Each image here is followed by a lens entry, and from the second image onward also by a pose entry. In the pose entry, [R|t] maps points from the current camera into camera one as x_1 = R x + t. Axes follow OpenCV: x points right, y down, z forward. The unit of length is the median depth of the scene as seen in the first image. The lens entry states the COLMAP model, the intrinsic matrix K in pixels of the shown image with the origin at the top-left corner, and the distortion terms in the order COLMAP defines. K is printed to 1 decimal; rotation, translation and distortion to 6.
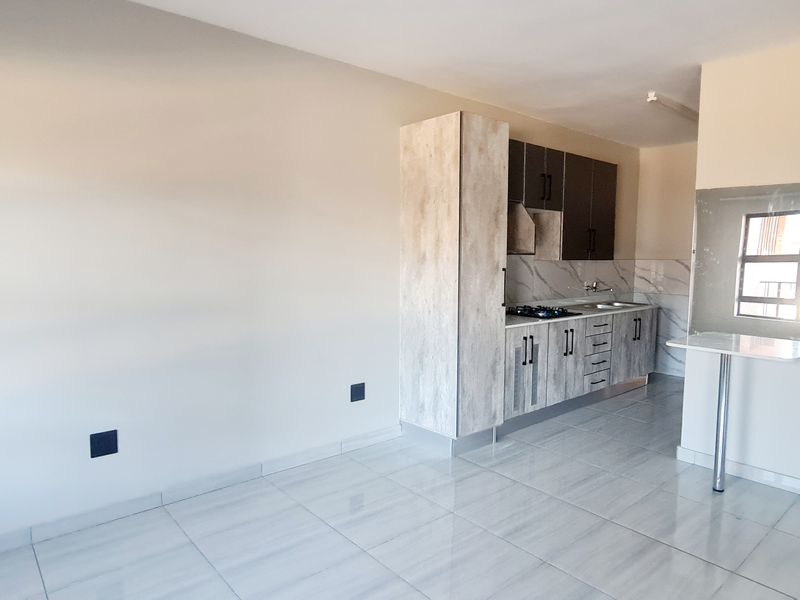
lens RADIAL K [[527.1, 0, 401.3], [0, 527.1, 296.2], [0, 0, 1]] dist [-0.003197, -0.000750]
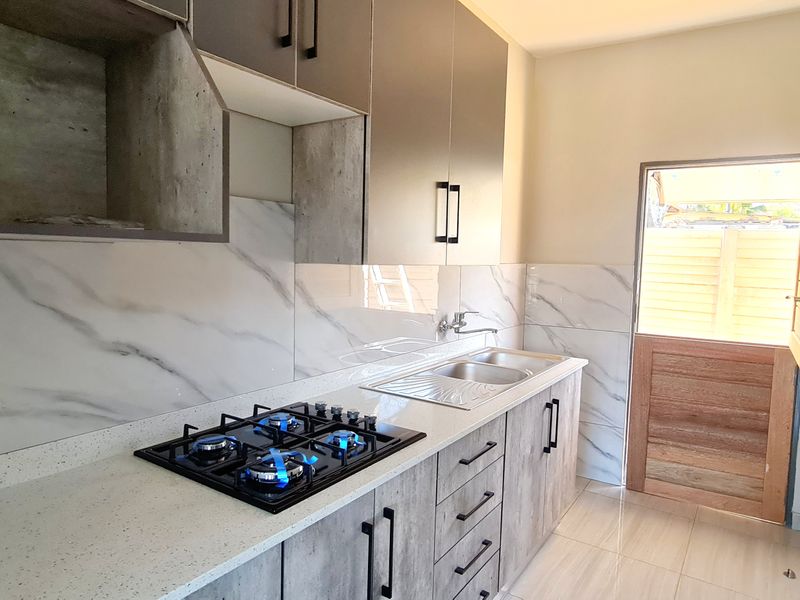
lens RADIAL K [[527.1, 0, 401.3], [0, 527.1, 296.2], [0, 0, 1]] dist [-0.003197, -0.000750]
pose [[0.966515, -0.010258, 0.256406, 0.253657], [0.011355, 0.999932, -0.002800, -0.049576], [-0.256359, 0.005618, 0.966565, 0.709426]]
